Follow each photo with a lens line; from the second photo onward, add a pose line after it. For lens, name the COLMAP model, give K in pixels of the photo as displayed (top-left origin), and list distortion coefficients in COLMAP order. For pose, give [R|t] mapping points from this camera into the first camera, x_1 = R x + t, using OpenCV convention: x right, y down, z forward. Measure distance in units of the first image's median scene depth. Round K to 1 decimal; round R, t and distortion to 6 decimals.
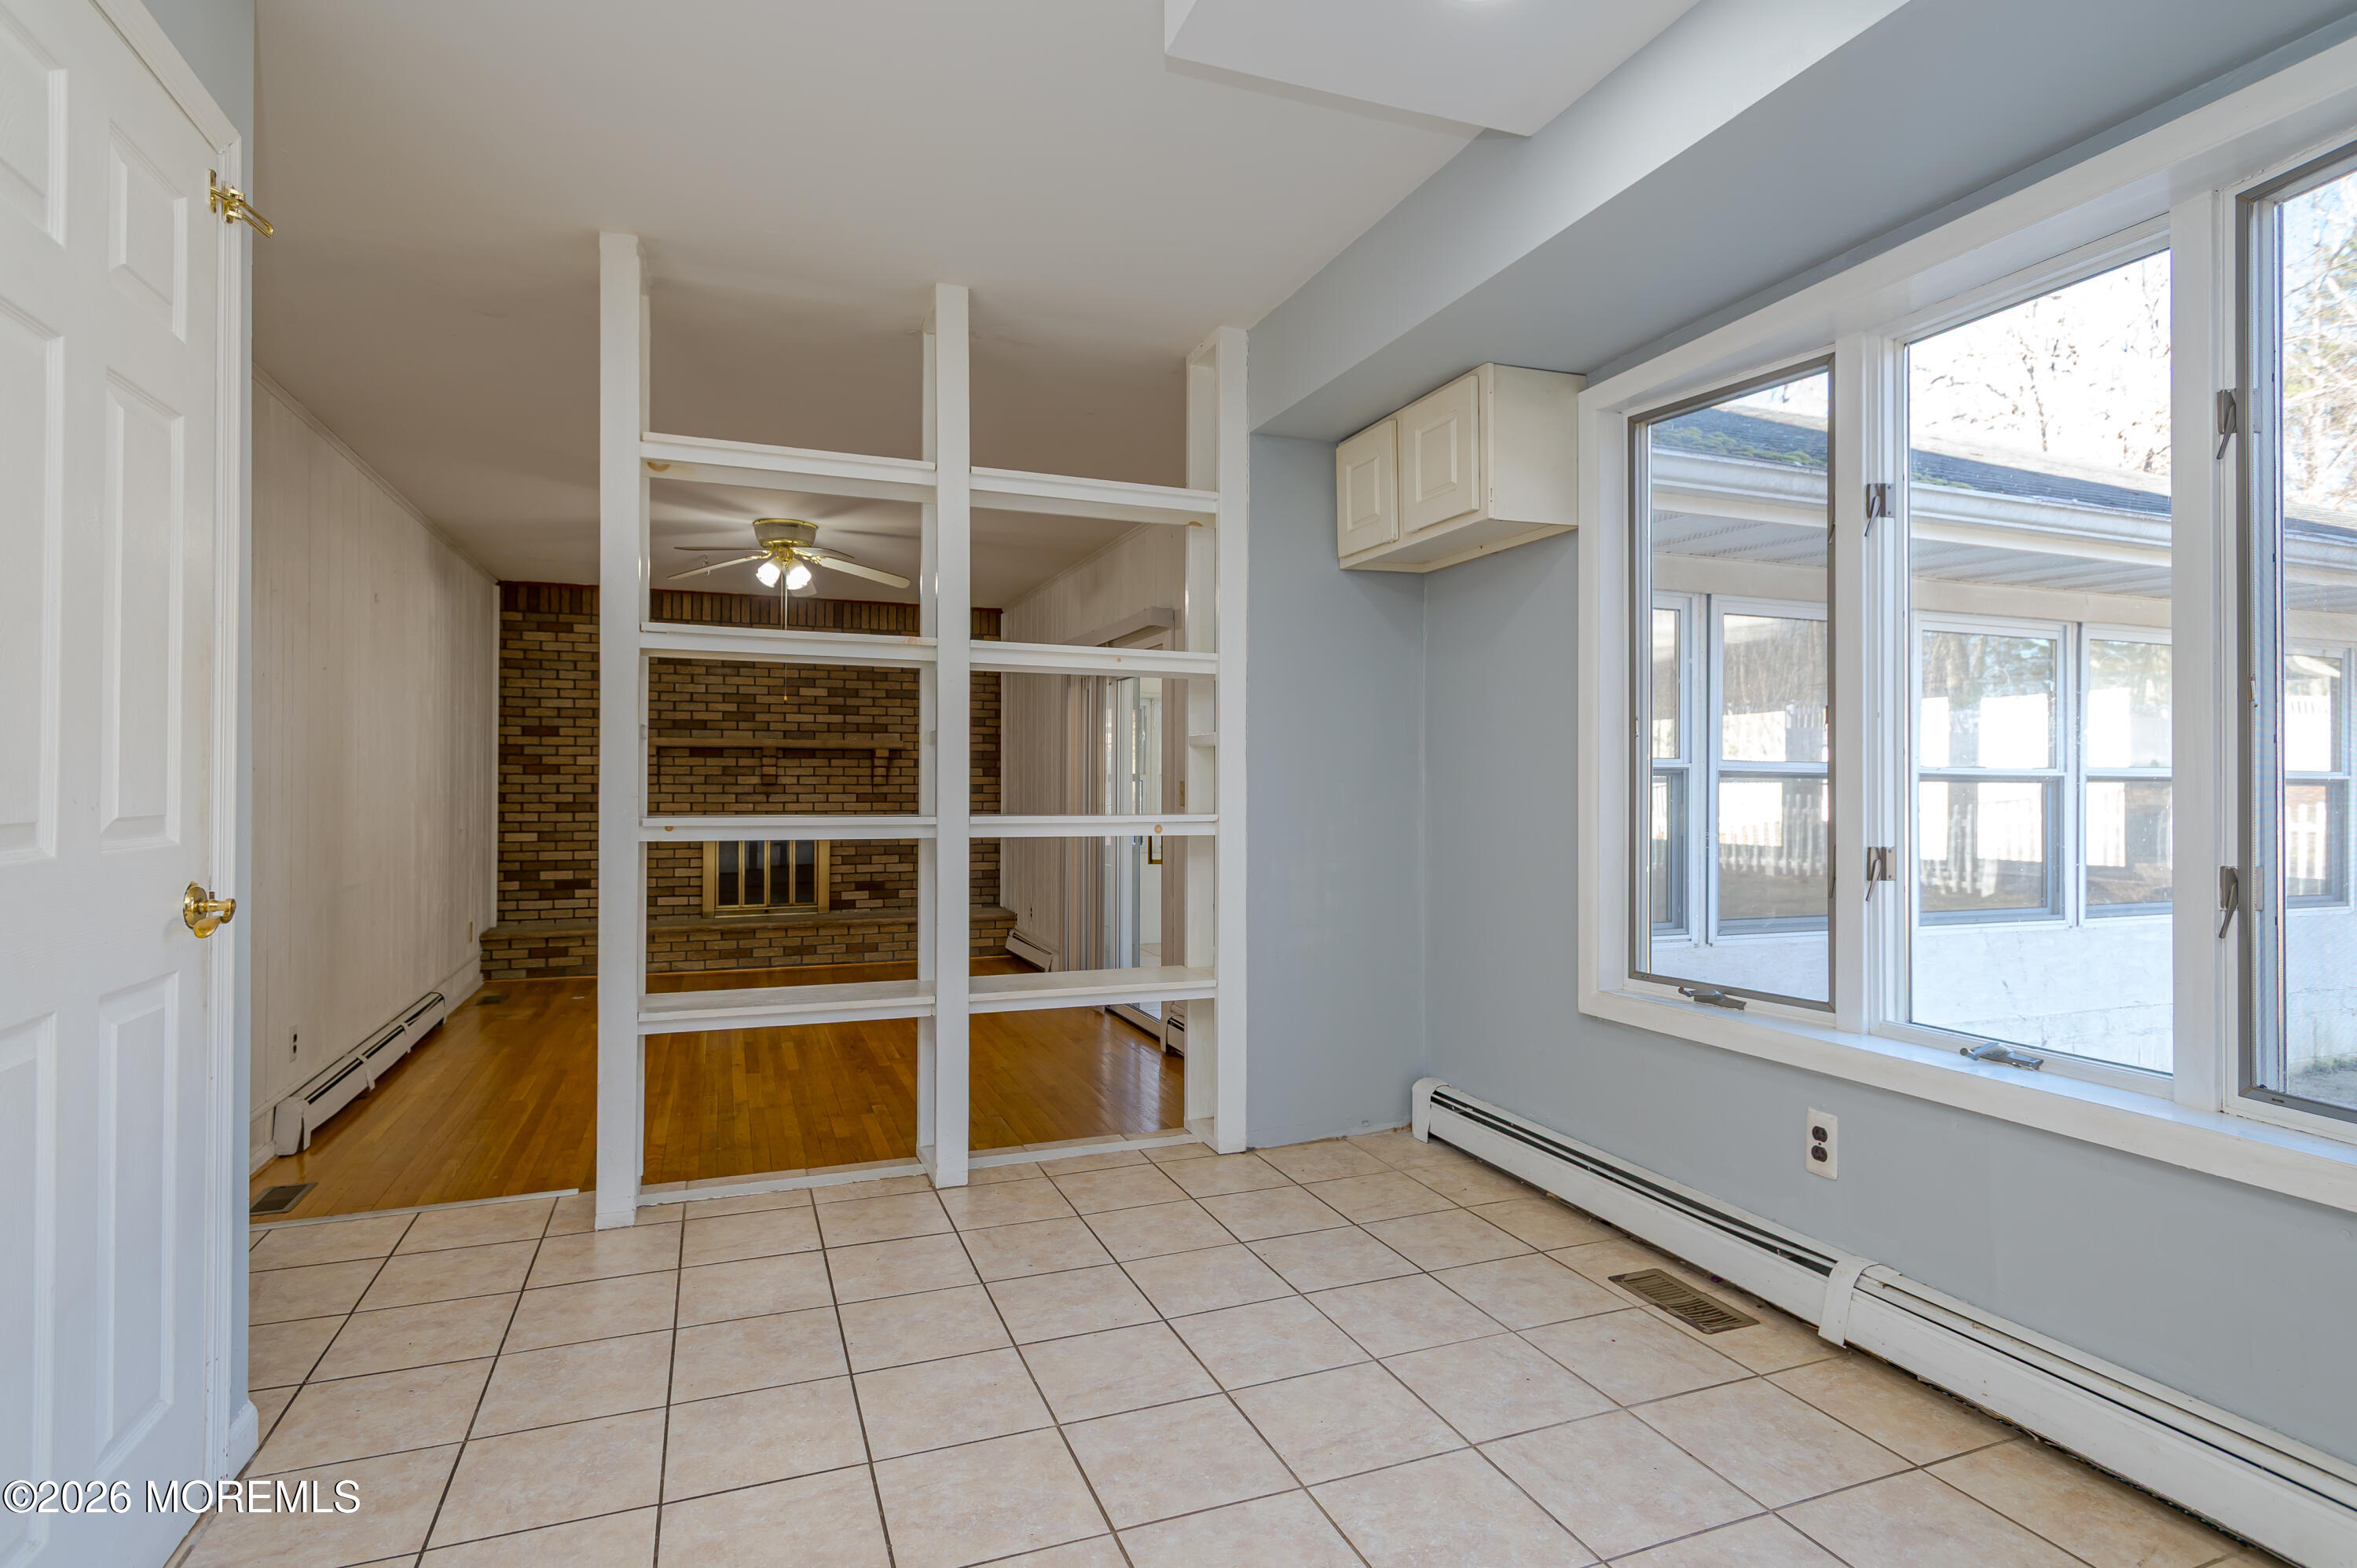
lens RADIAL K [[1162.9, 0, 1171.1], [0, 1162.9, 777.3], [0, 0, 1]] dist [0.002334, -0.000412]
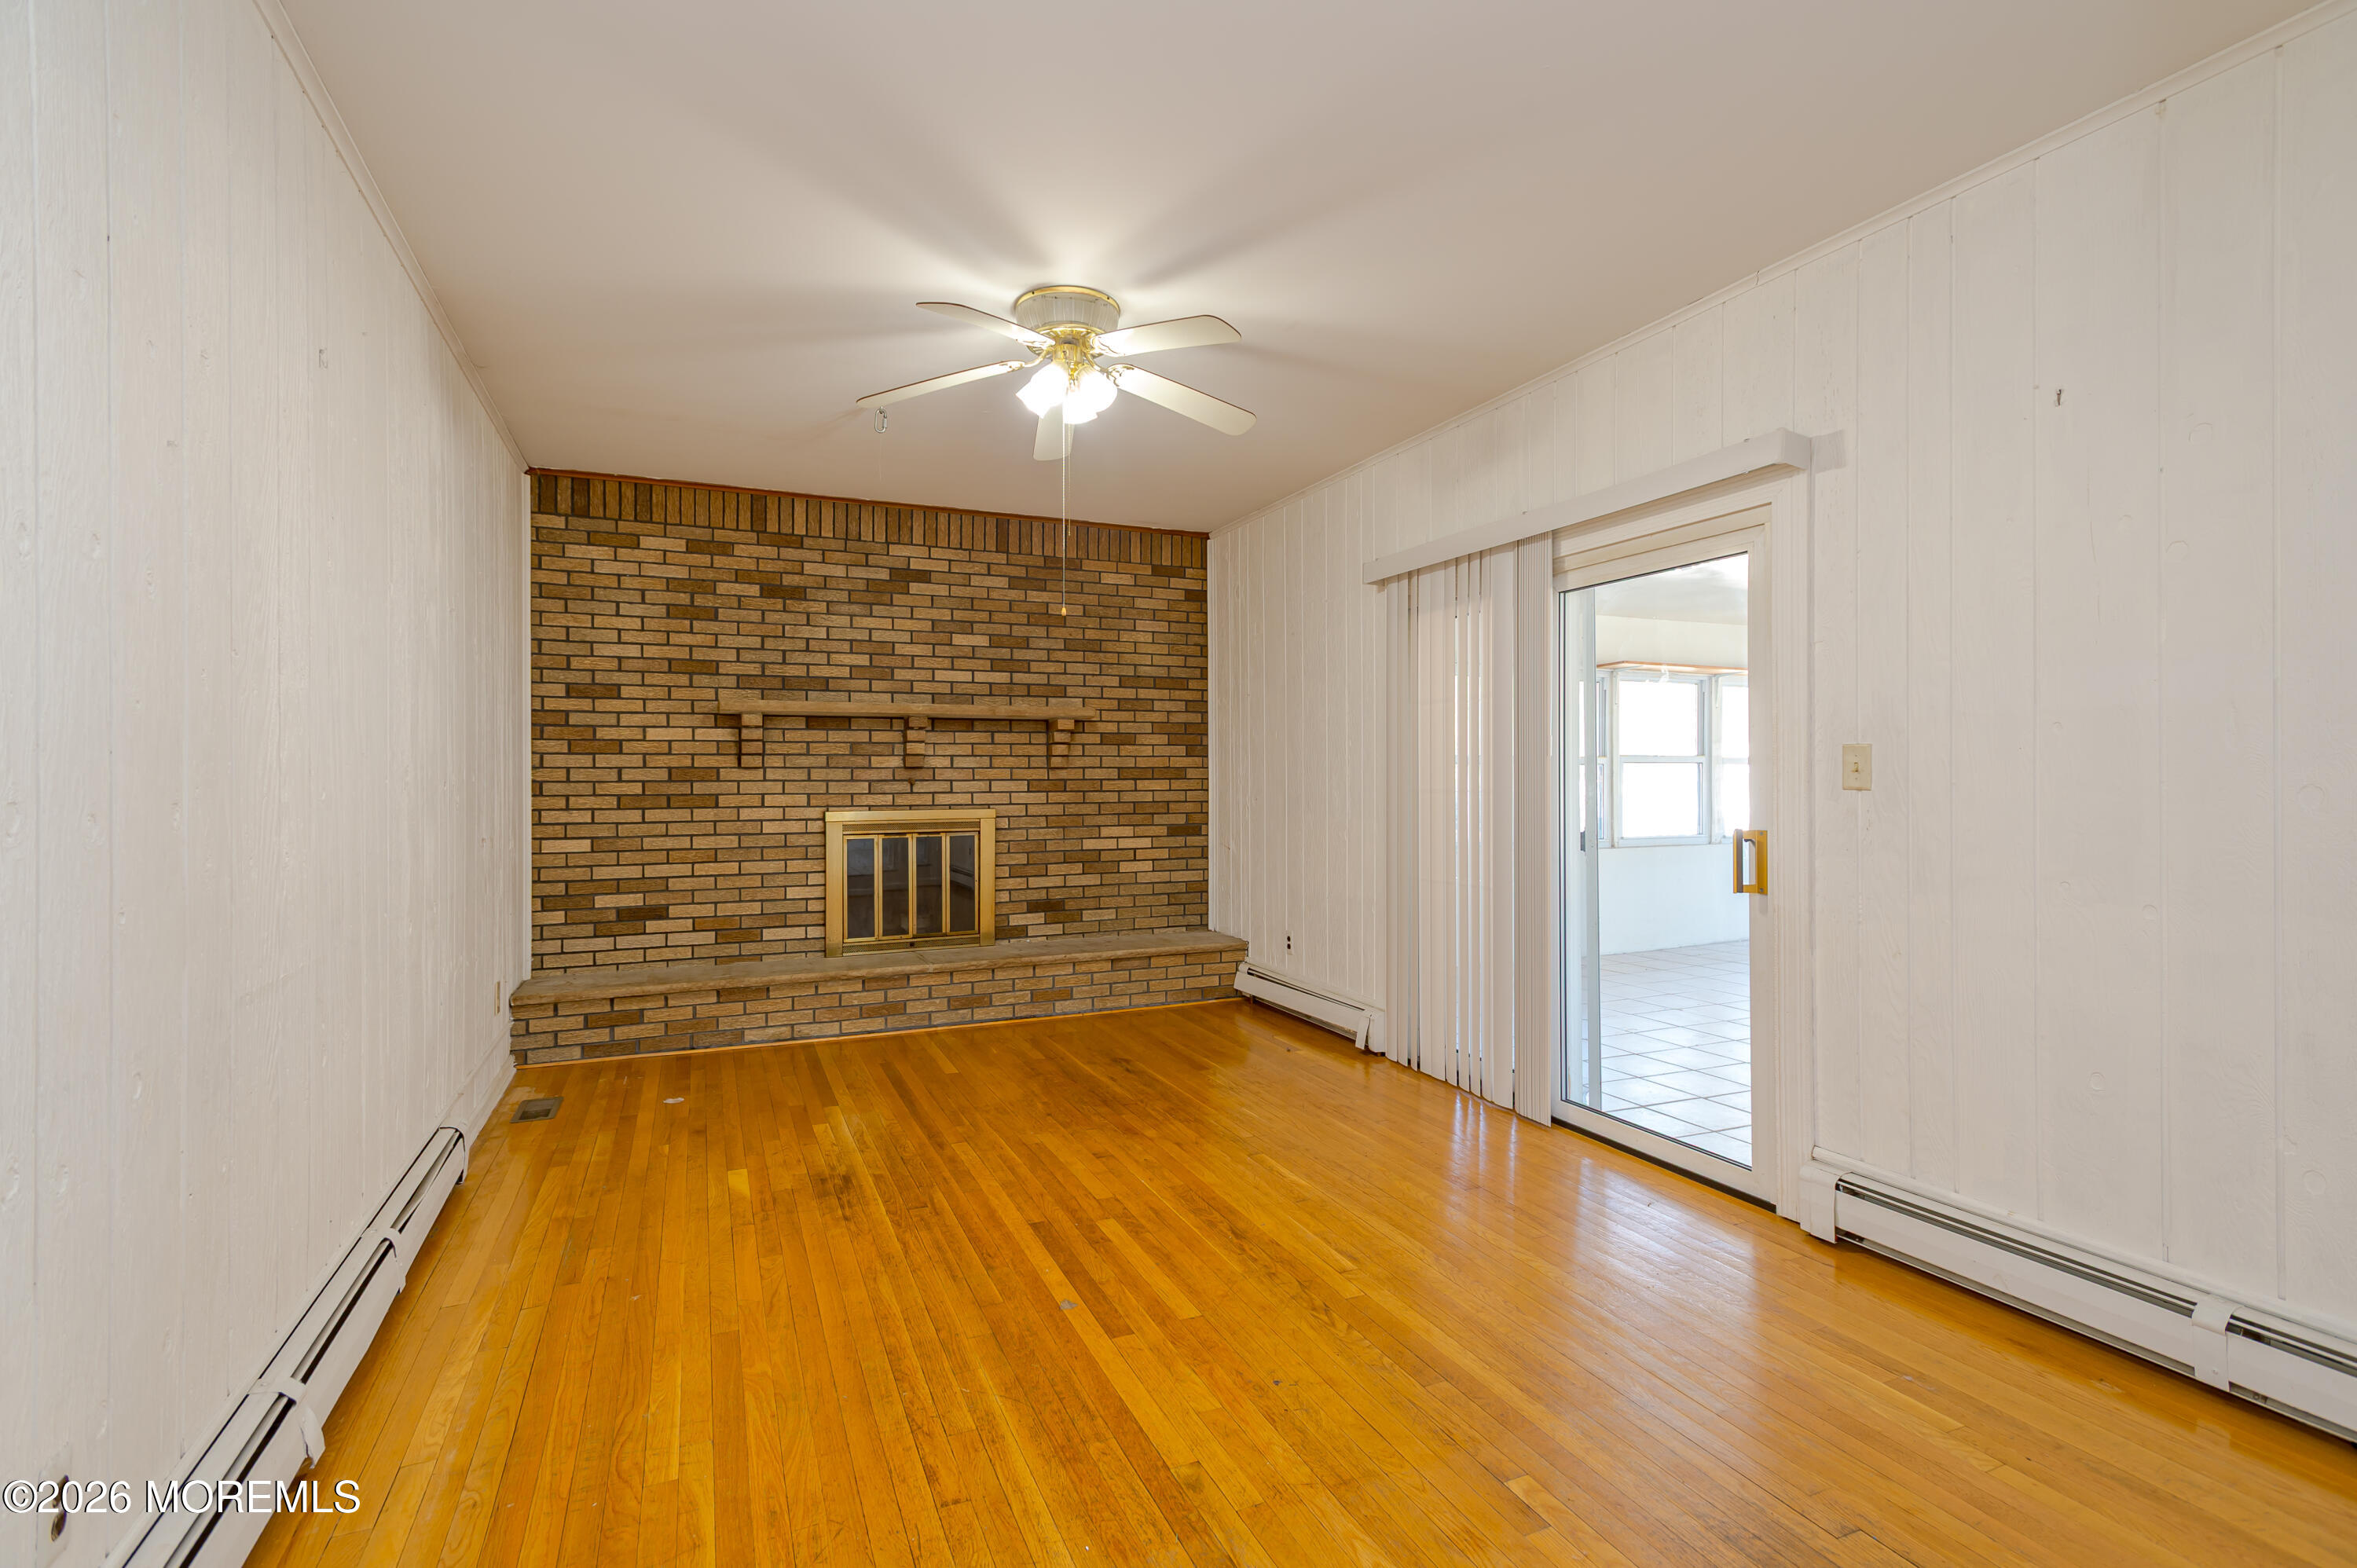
lens RADIAL K [[1060.4, 0, 1154.4], [0, 1060.4, 776.5], [0, 0, 1]] dist [0.013839, -0.000307]
pose [[0.999066, -0.006950, 0.042642, -0.239931], [0.006771, 0.999968, 0.004341, 0.010164], [-0.042671, -0.004048, 0.999081, 0.361073]]
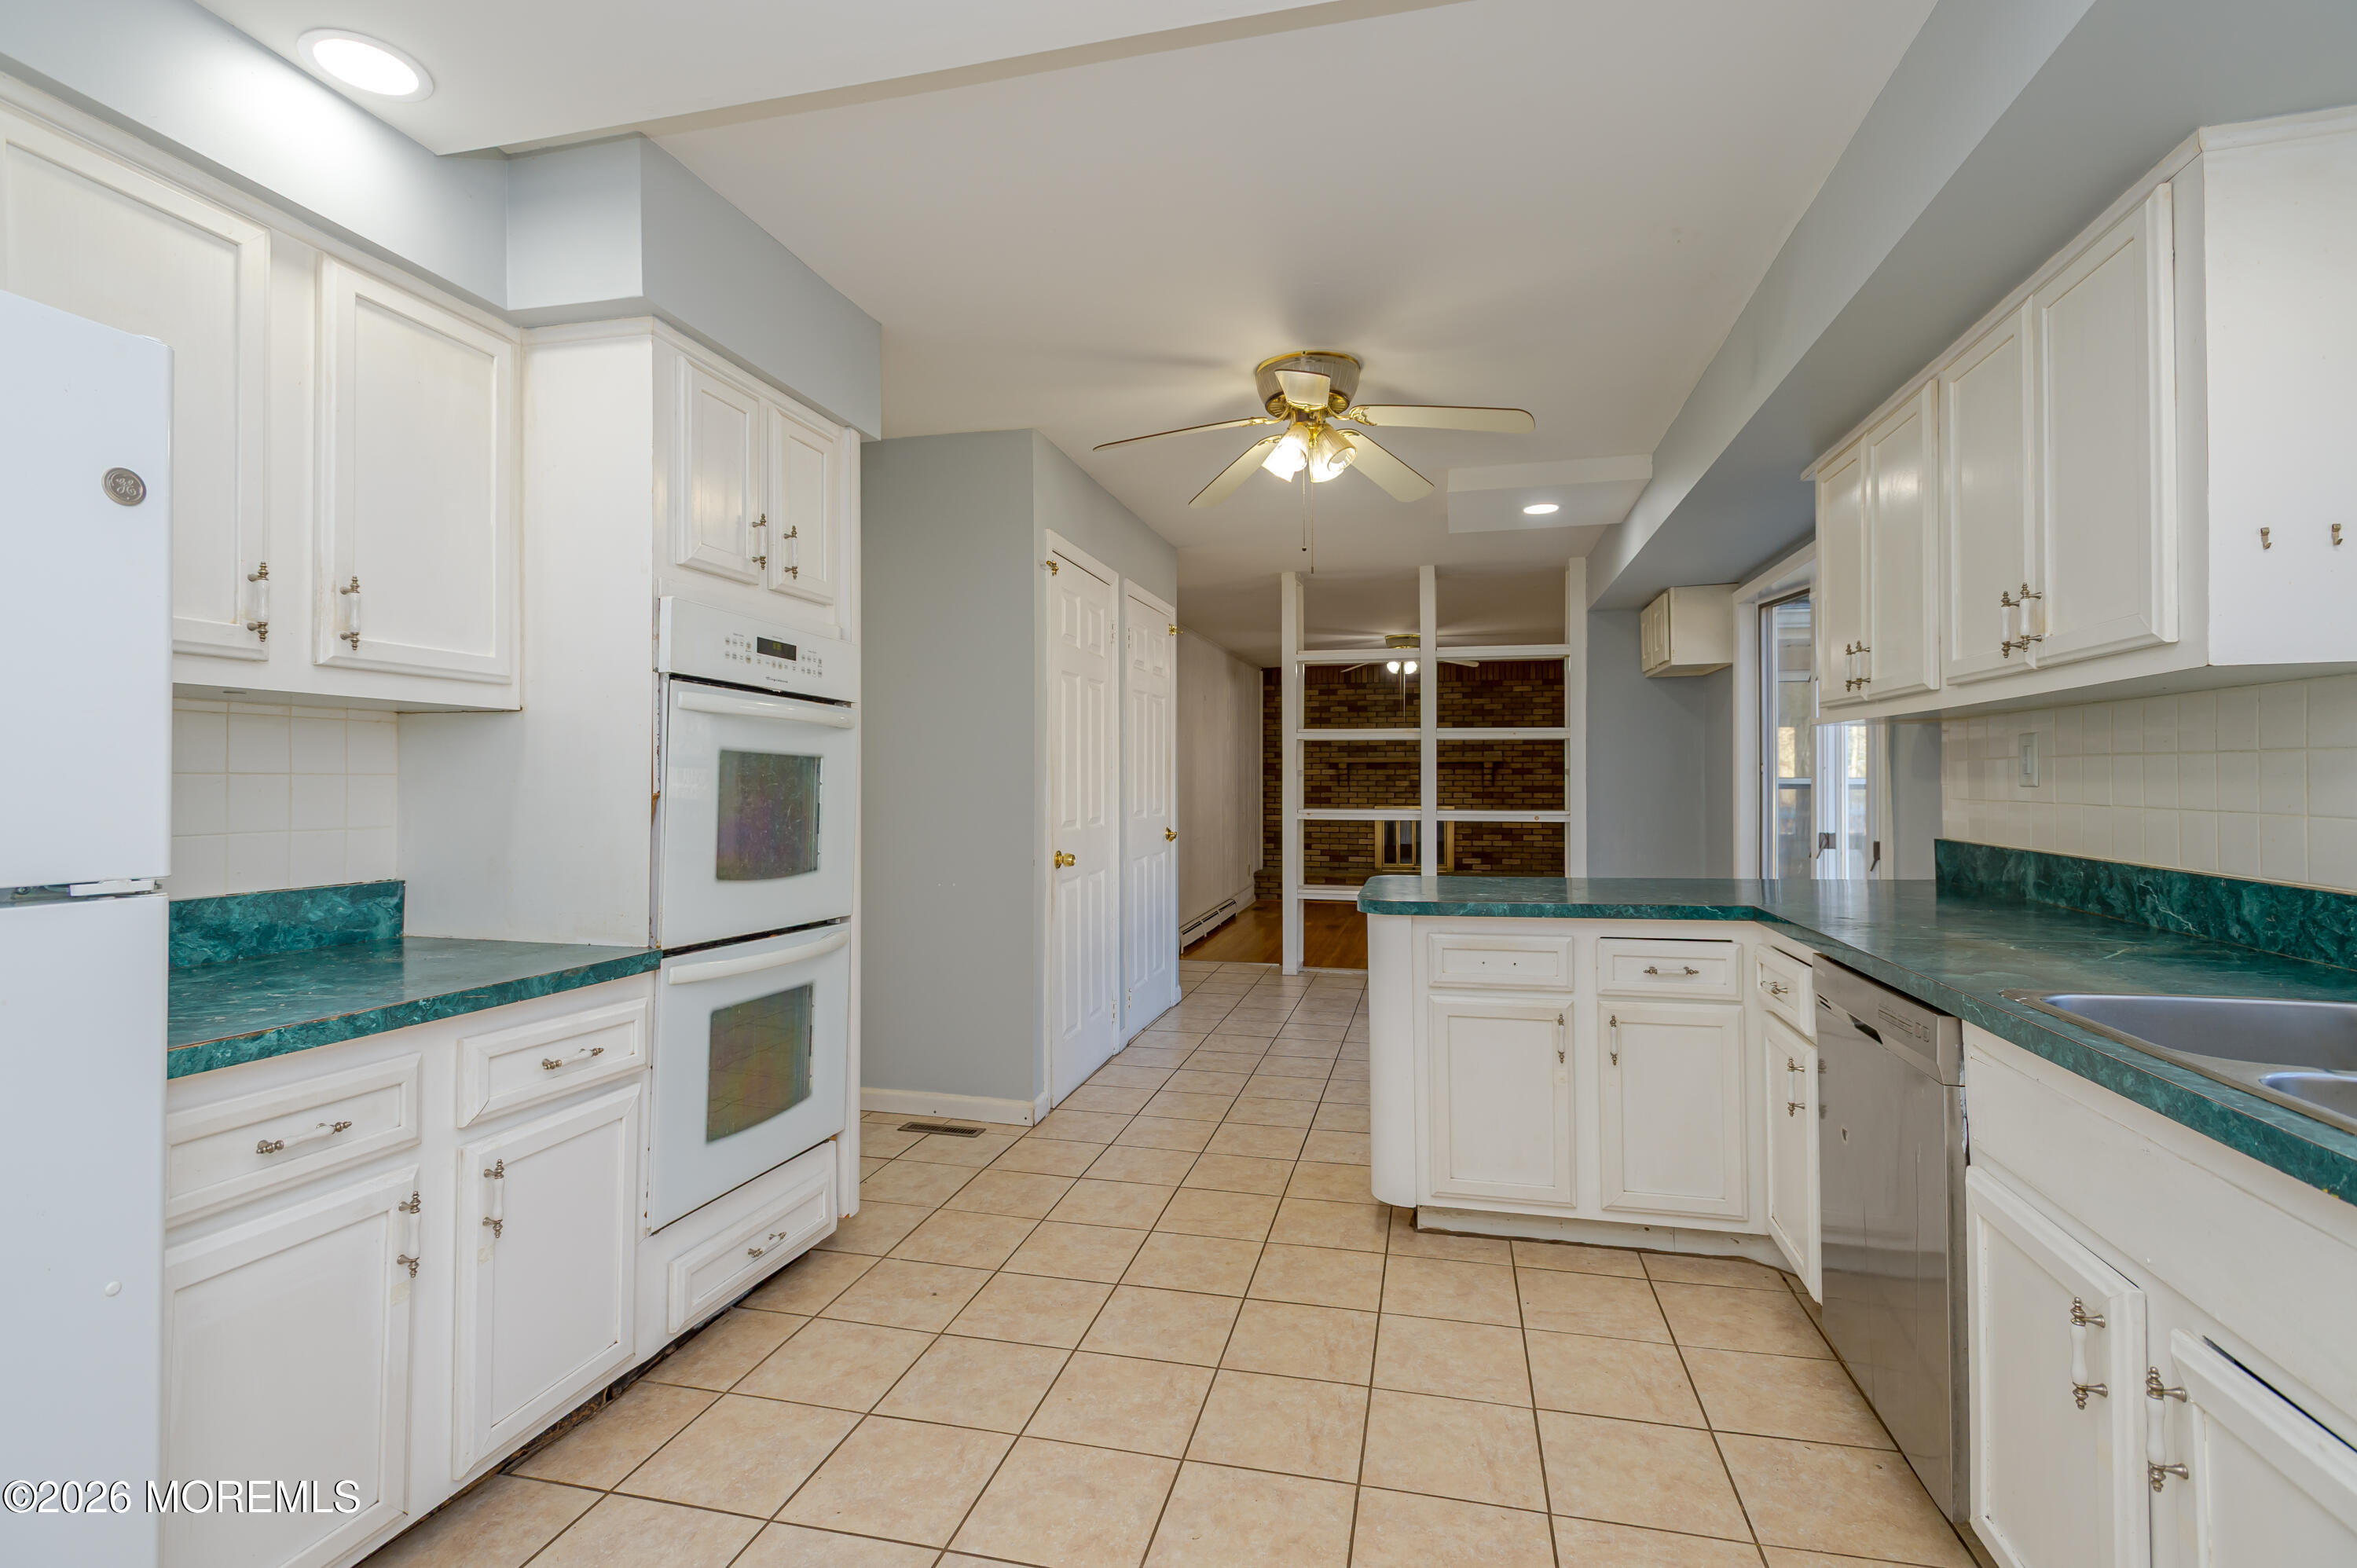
lens RADIAL K [[1100.2, 0, 1185.7], [0, 1100.2, 775.5], [0, 0, 1]] dist [0.007868, -0.001300]
pose [[0.819246, -0.003936, -0.573429, 0.256822], [0.007889, 0.999959, 0.004407, -0.018193], [0.573389, -0.008134, 0.819243, -0.391328]]
